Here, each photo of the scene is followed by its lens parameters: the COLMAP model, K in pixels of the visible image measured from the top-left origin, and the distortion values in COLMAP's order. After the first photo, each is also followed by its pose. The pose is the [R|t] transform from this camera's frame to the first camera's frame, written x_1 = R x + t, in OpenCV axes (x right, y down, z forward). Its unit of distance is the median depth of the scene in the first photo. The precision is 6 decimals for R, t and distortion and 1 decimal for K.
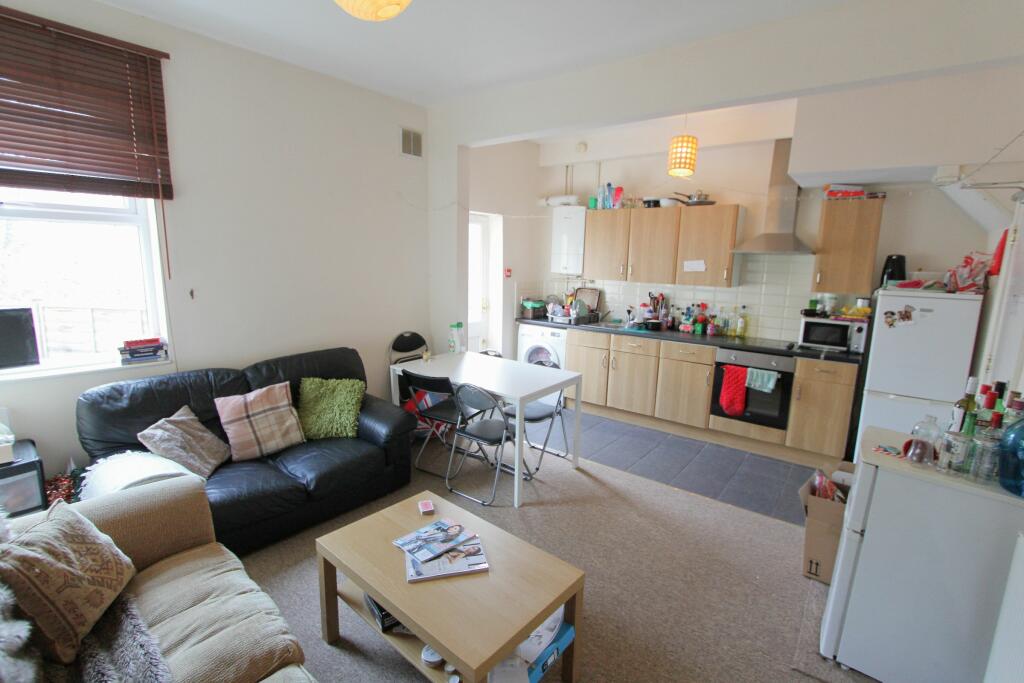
lens RADIAL K [[472.7, 0, 512.0], [0, 472.7, 341.5], [0, 0, 1]] dist [0.000135, -0.000124]
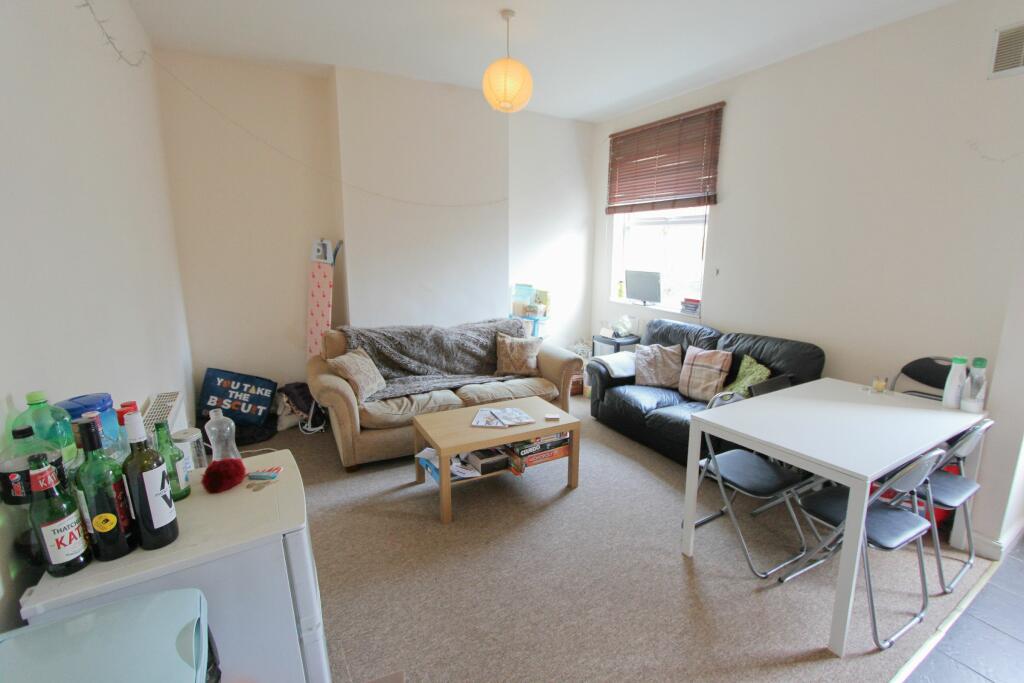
lens RADIAL K [[493.8, 0, 512.0], [0, 493.8, 341.5], [0, 0, 1]] dist [-0.000568, -0.000060]
pose [[-0.405820, 0.153062, -0.901045, 0.957052], [-0.167393, 0.956752, 0.237917, -0.159662], [0.898493, 0.247380, -0.362648, 1.114718]]
